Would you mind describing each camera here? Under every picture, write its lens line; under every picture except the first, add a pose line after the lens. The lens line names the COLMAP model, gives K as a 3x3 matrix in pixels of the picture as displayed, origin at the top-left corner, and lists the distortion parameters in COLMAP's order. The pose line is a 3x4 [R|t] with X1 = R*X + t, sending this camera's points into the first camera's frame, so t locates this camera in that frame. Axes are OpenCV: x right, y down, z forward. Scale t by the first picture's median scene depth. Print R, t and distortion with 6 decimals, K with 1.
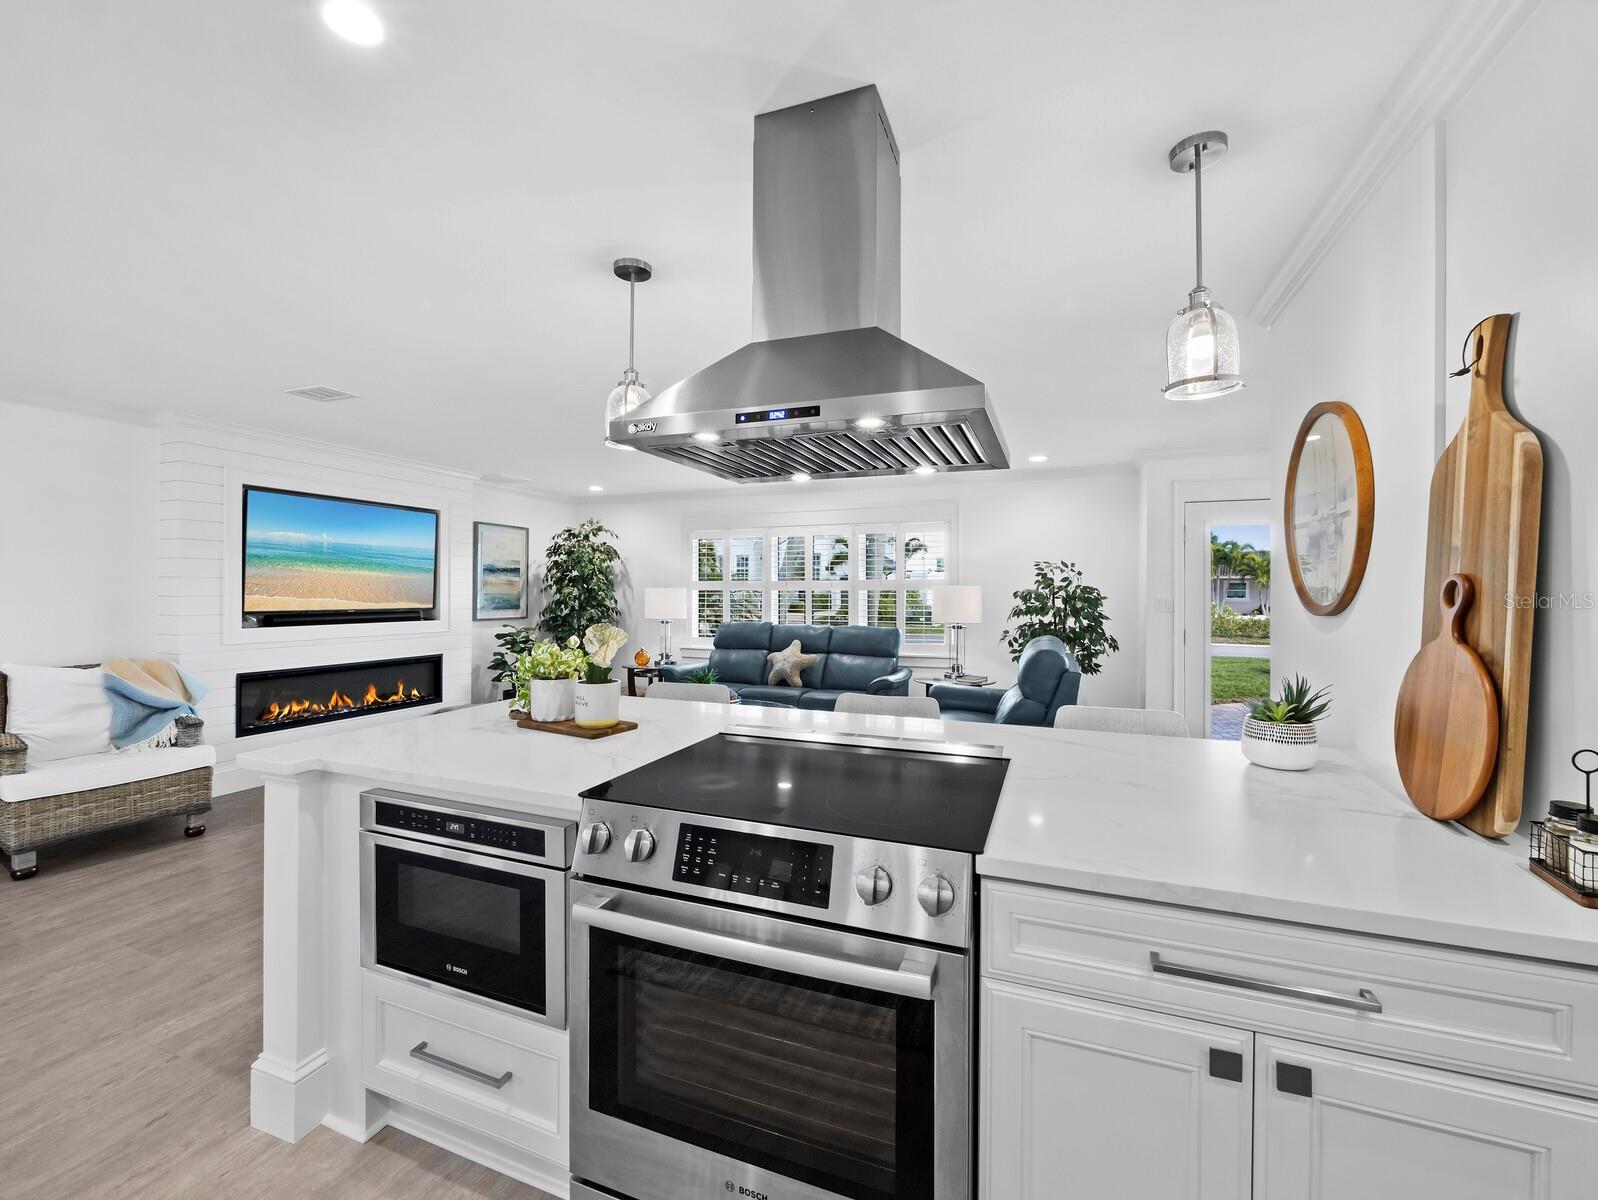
lens RADIAL K [[666.4, 0, 790.5], [0, 666.4, 595.3], [0, 0, 1]] dist [-0.008314, 0.001547]
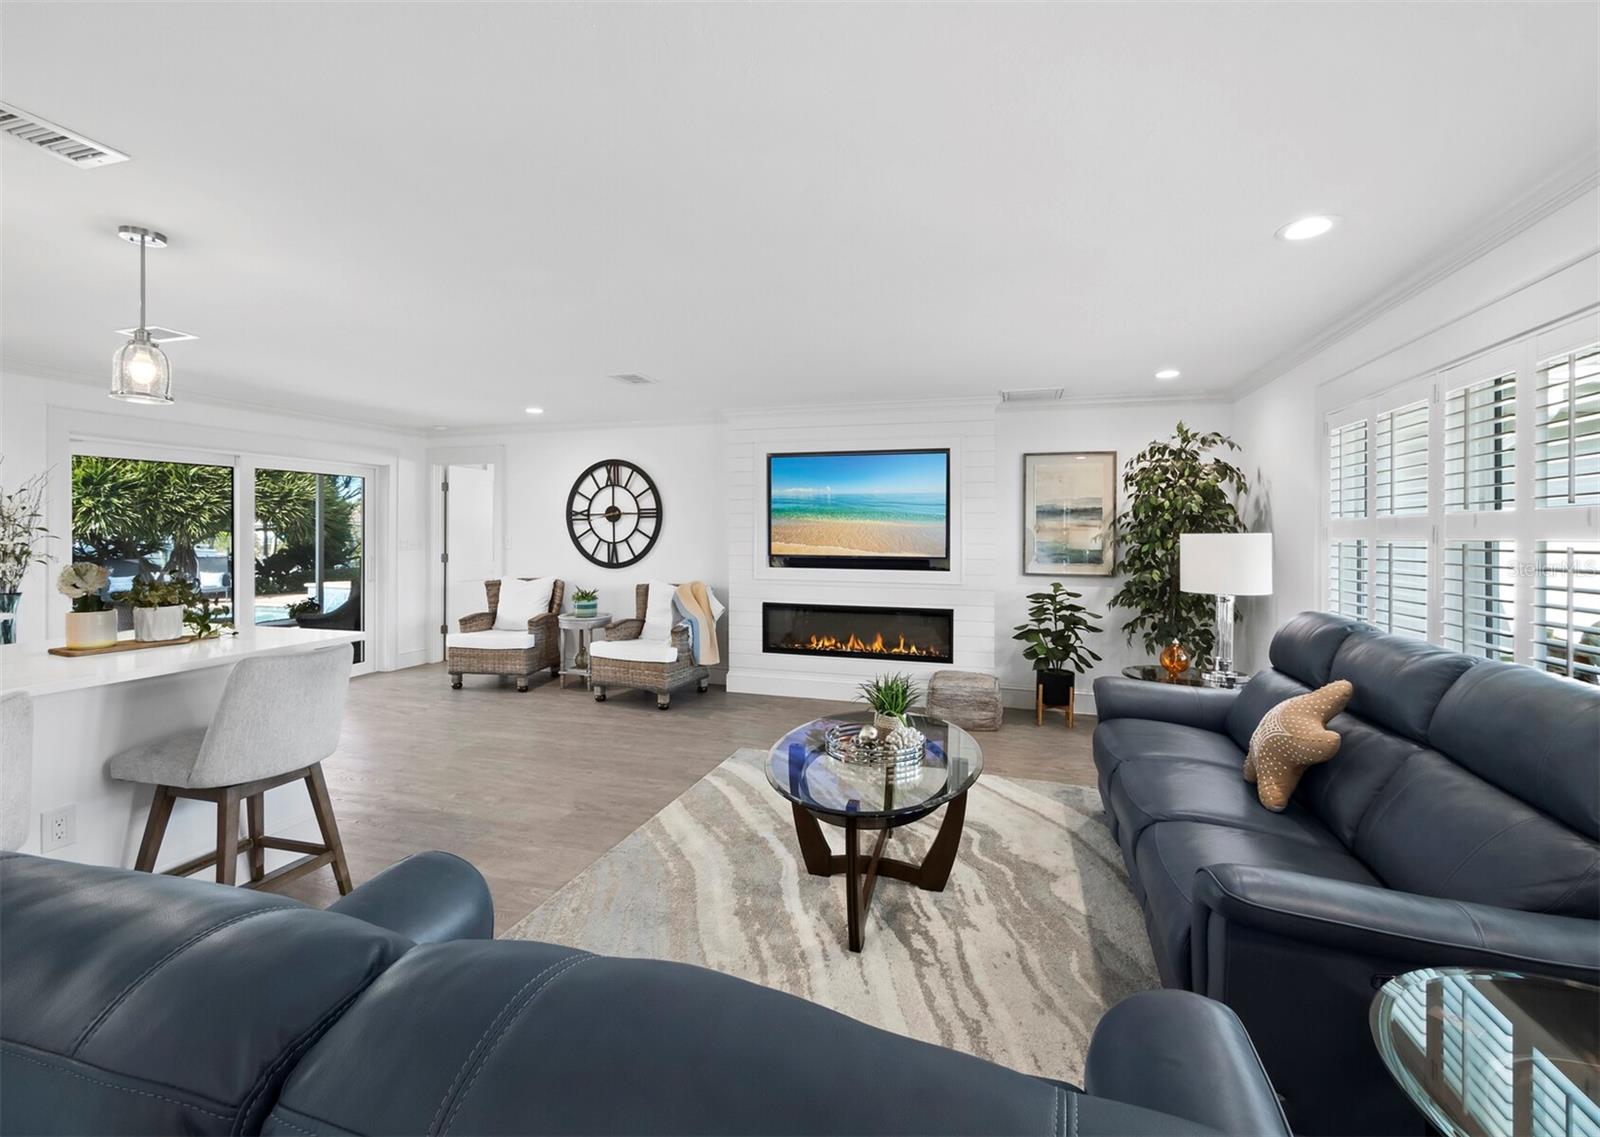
lens RADIAL K [[665.2, 0, 804.3], [0, 665.2, 535.4], [0, 0, 1]] dist [-0.004104, -0.000520]
pose [[0.093236, -0.003228, -0.995639, 0.403940], [-0.010116, 0.999940, -0.004189, -0.006297], [0.995593, 0.010462, 0.093197, 0.845947]]
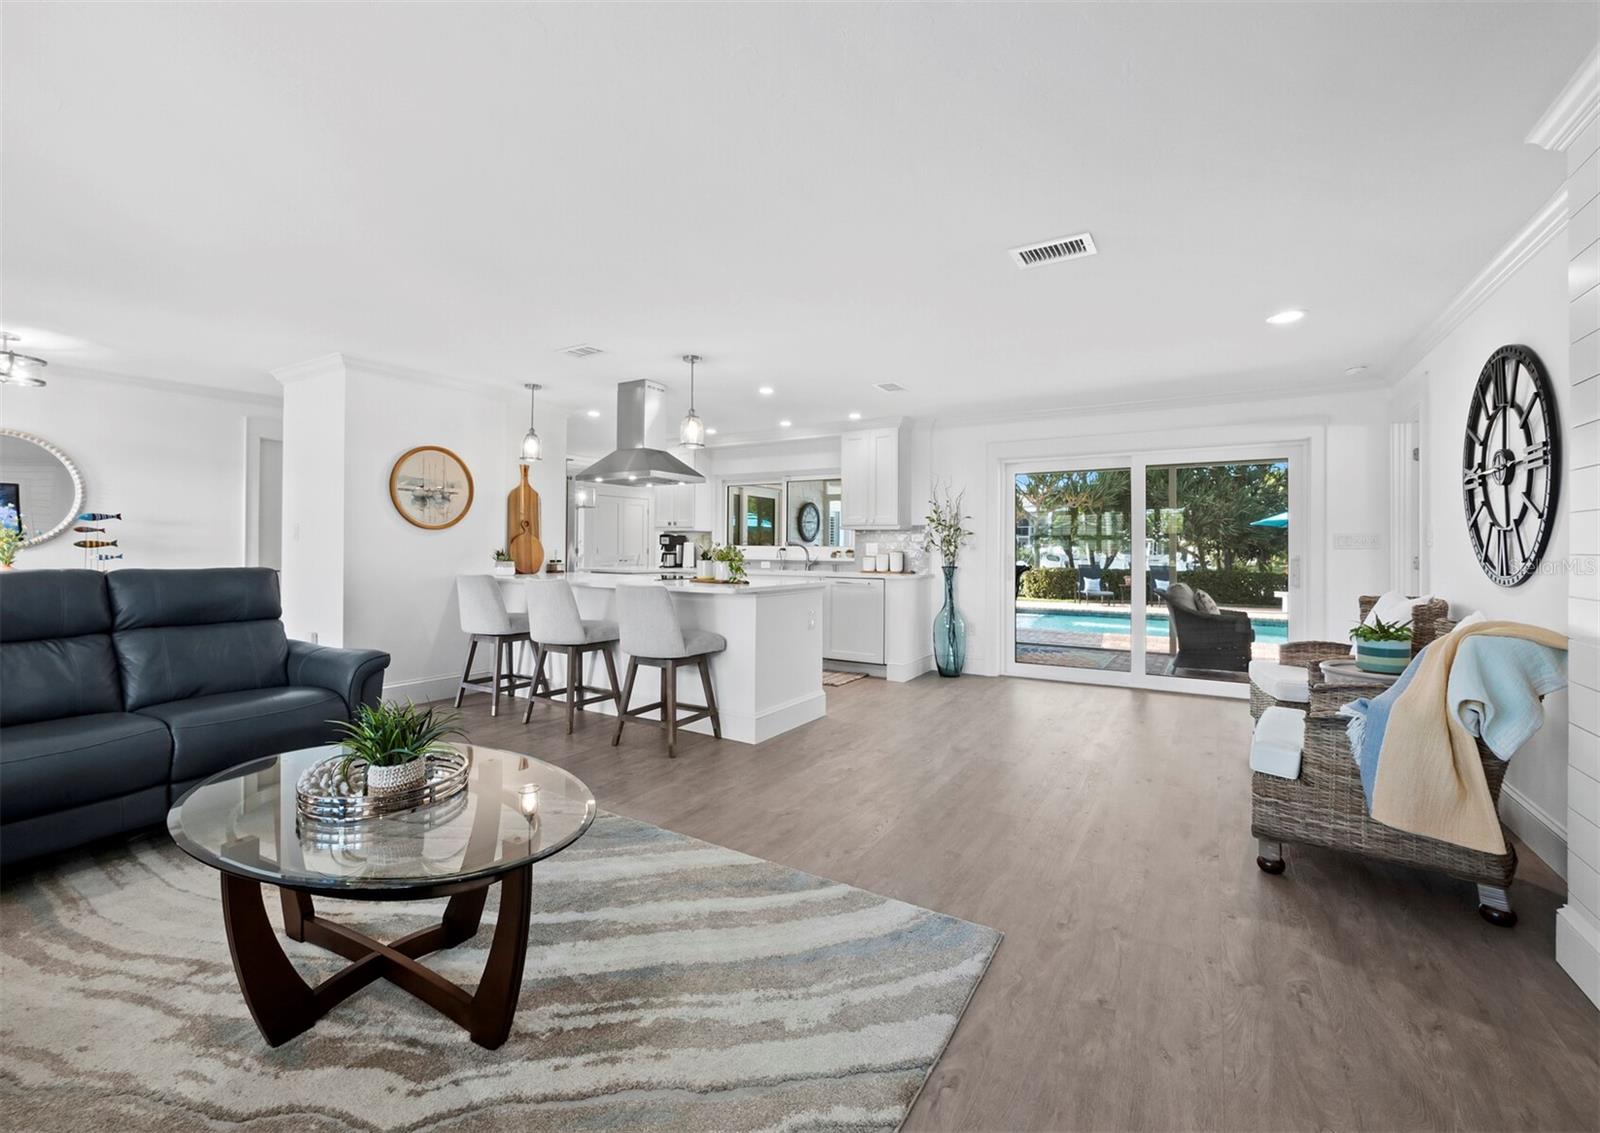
lens RADIAL K [[667.7, 0, 808.8], [0, 667.7, 575.0], [0, 0, 1]] dist [-0.003812, -0.000809]
pose [[-0.988614, -0.017512, 0.149451, -0.381826], [-0.010109, 0.998690, 0.050154, 0.021250], [-0.150134, 0.048072, -0.987496, 1.259447]]
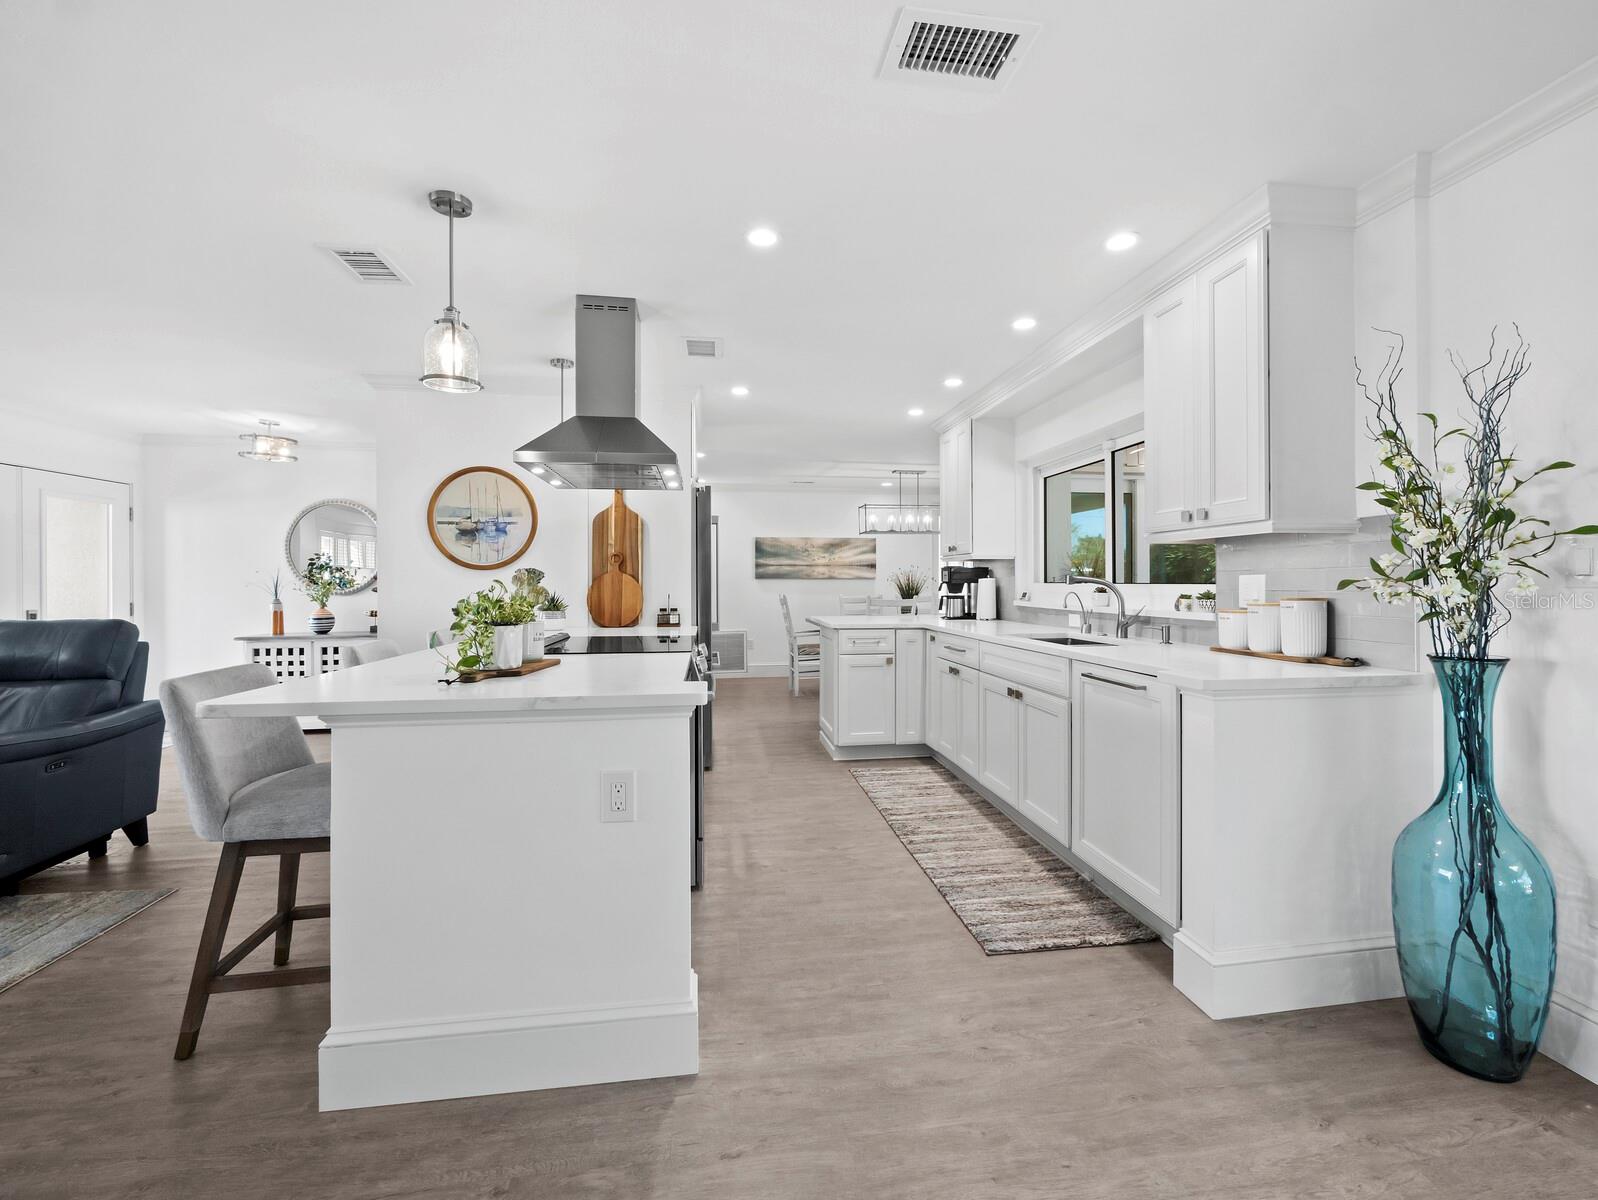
lens RADIAL K [[666.4, 0, 822.7], [0, 666.4, 600.4], [0, 0, 1]] dist [-0.008314, 0.001547]
pose [[-0.513625, -0.024747, 0.857658, -0.574547], [0.009114, 0.999370, 0.034294, 0.021986], [-0.857966, 0.025431, -0.513076, 0.437907]]
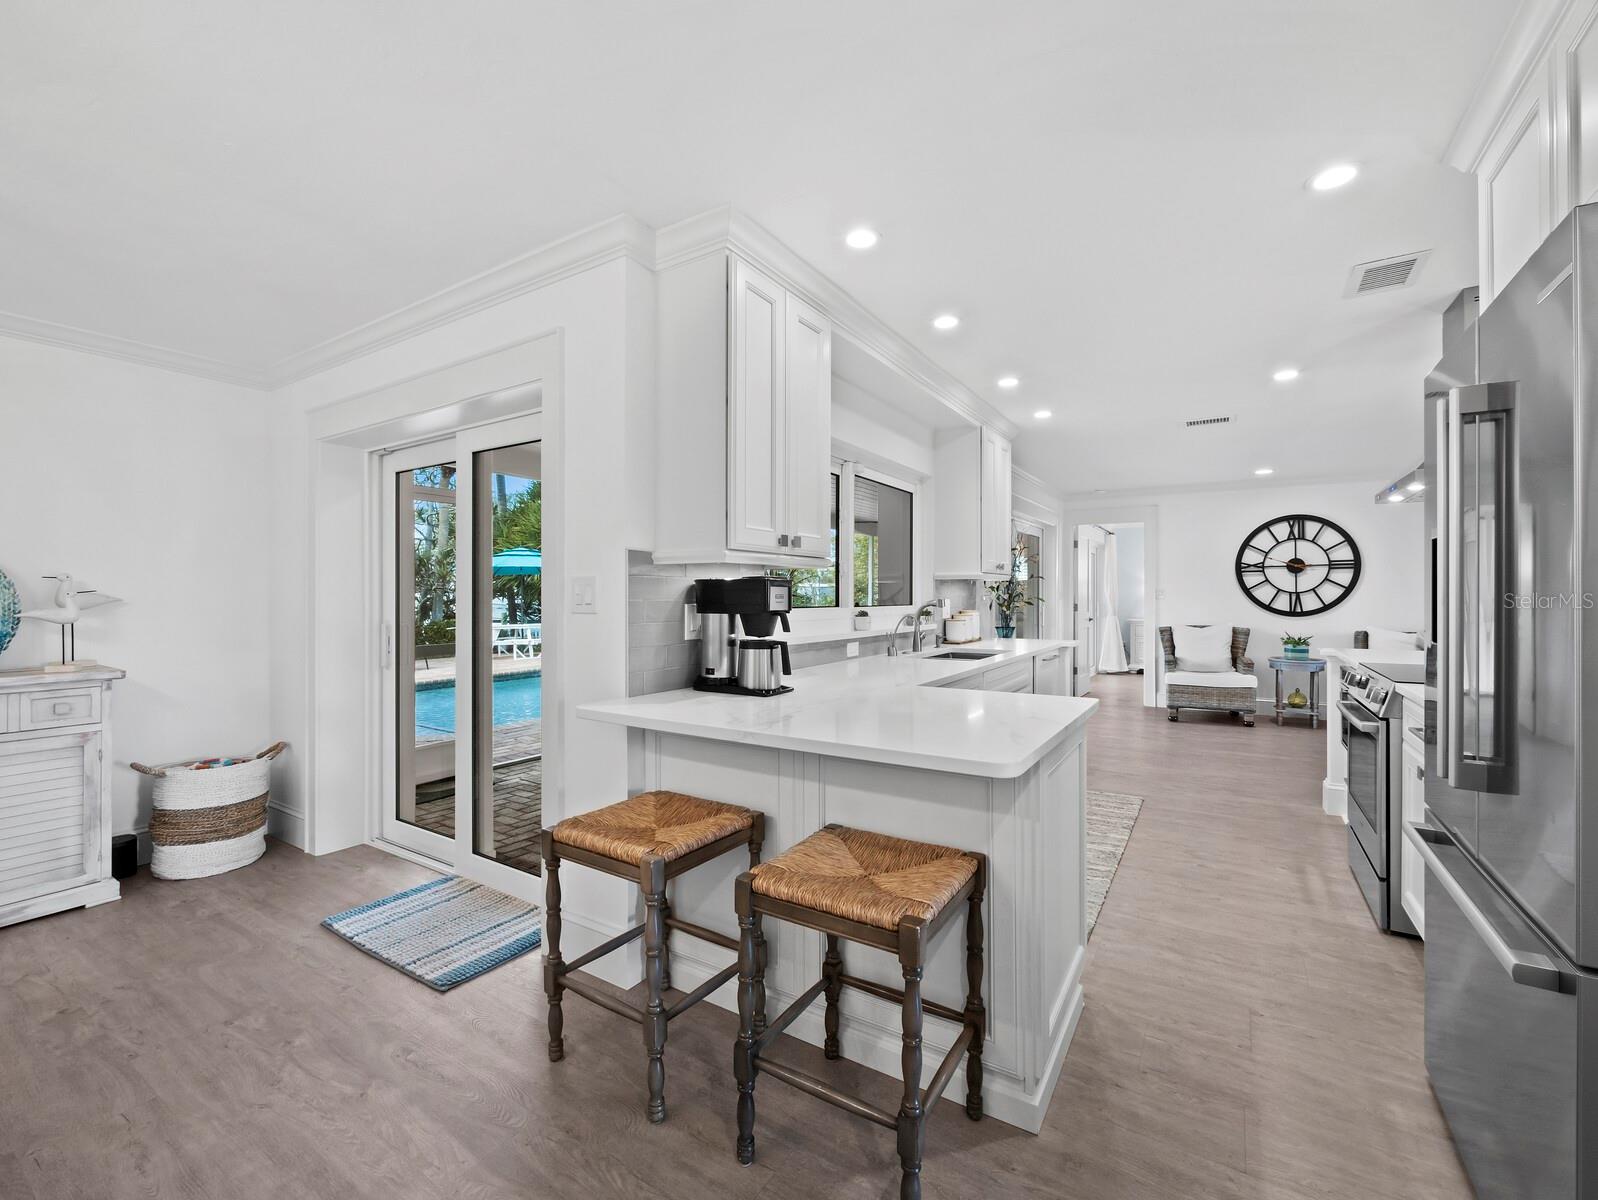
lens RADIAL K [[666.4, 0, 809.1], [0, 666.4, 586.8], [0, 0, 1]] dist [-0.008314, 0.001547]
pose [[-0.186292, -0.013591, -0.982400, 0.619202], [-0.009901, 0.999880, -0.011955, 0.020091], [0.982445, 0.007499, -0.186404, -0.123687]]
